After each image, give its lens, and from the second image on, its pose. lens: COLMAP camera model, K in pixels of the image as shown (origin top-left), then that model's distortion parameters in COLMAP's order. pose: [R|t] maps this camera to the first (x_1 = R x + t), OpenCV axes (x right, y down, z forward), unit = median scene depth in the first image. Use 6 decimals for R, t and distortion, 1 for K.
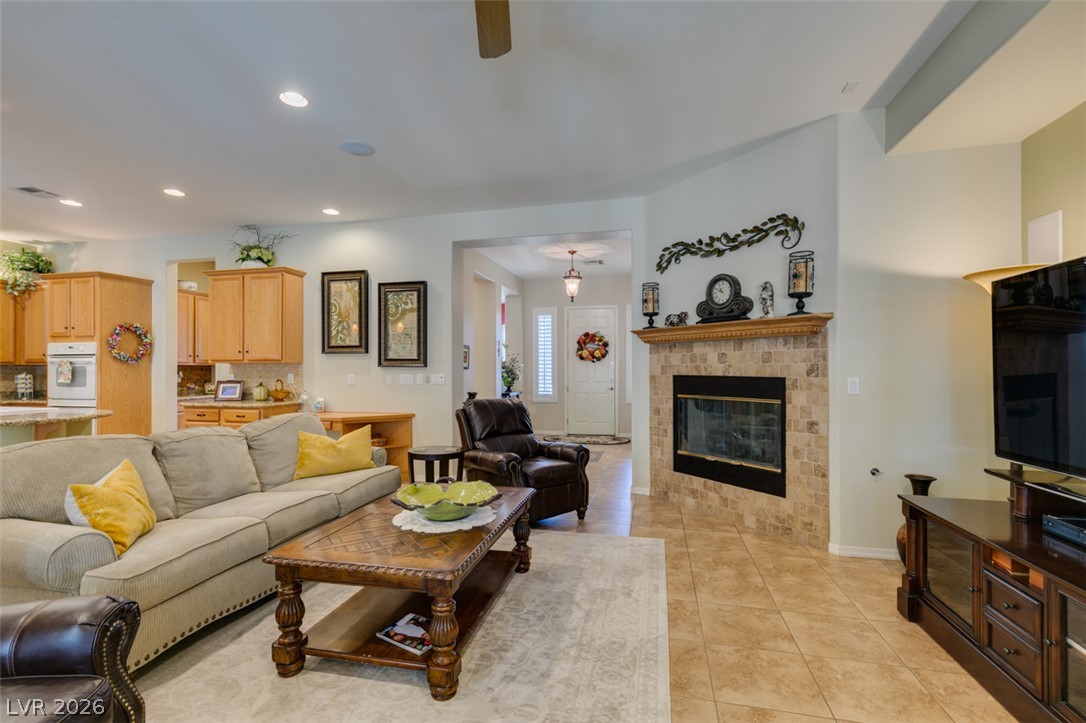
lens RADIAL K [[484.5, 0, 542.7], [0, 484.5, 367.5], [0, 0, 1]] dist [0.007360, -0.002019]
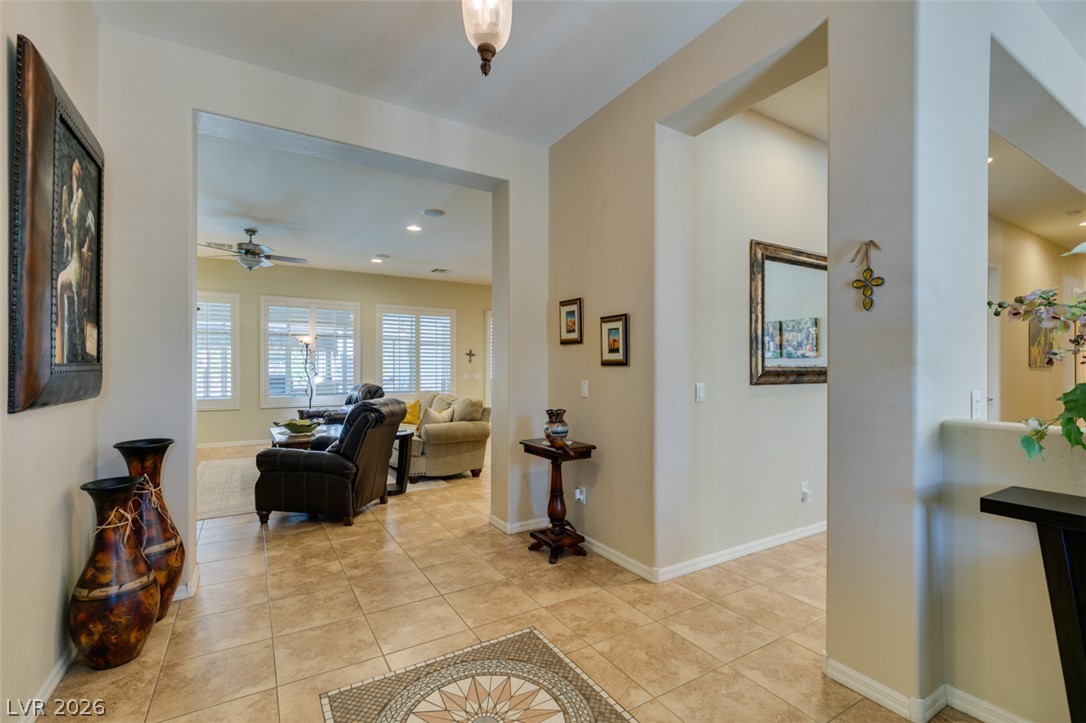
lens RADIAL K [[484.5, 0, 542.7], [0, 484.5, 367.5], [0, 0, 1]] dist [0.007360, -0.002019]
pose [[-0.714815, -0.001735, -0.699312, 0.312467], [0.003452, 0.999976, -0.006009, 0.010456], [0.699305, -0.006710, -0.714792, 1.817928]]
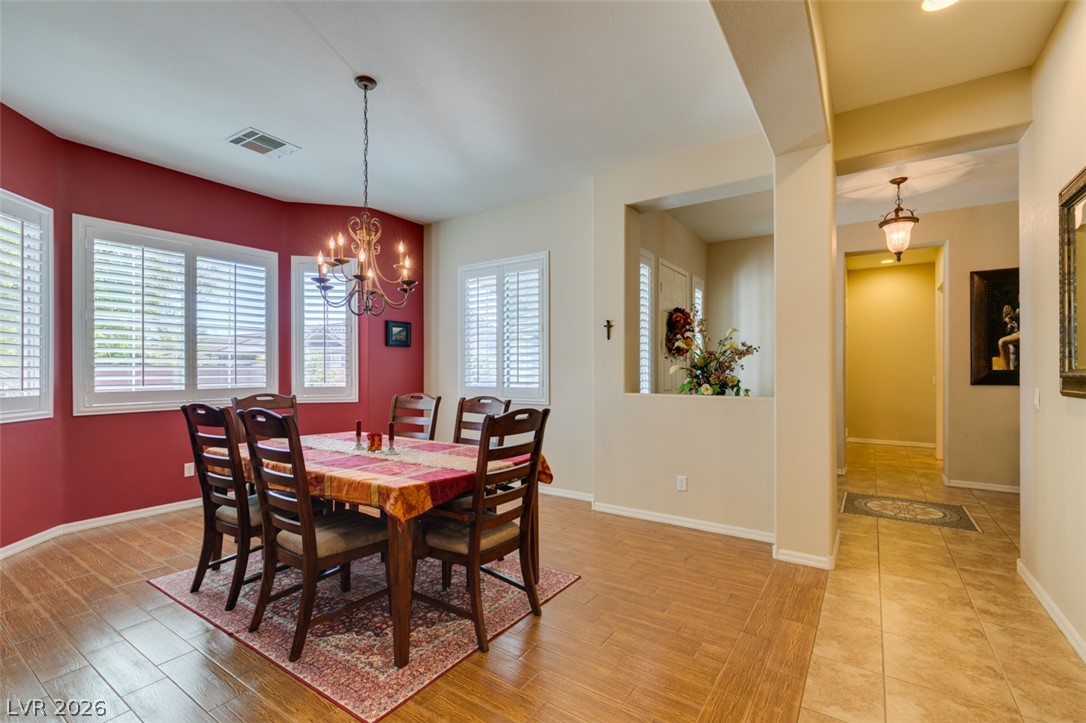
lens RADIAL K [[484.5, 0, 542.7], [0, 484.5, 367.5], [0, 0, 1]] dist [0.007360, -0.002019]
pose [[0.354716, 0.003782, 0.934966, -1.047135], [-0.007326, 0.999972, -0.001265, 0.007039], [-0.934945, -0.006401, 0.354734, 1.849361]]
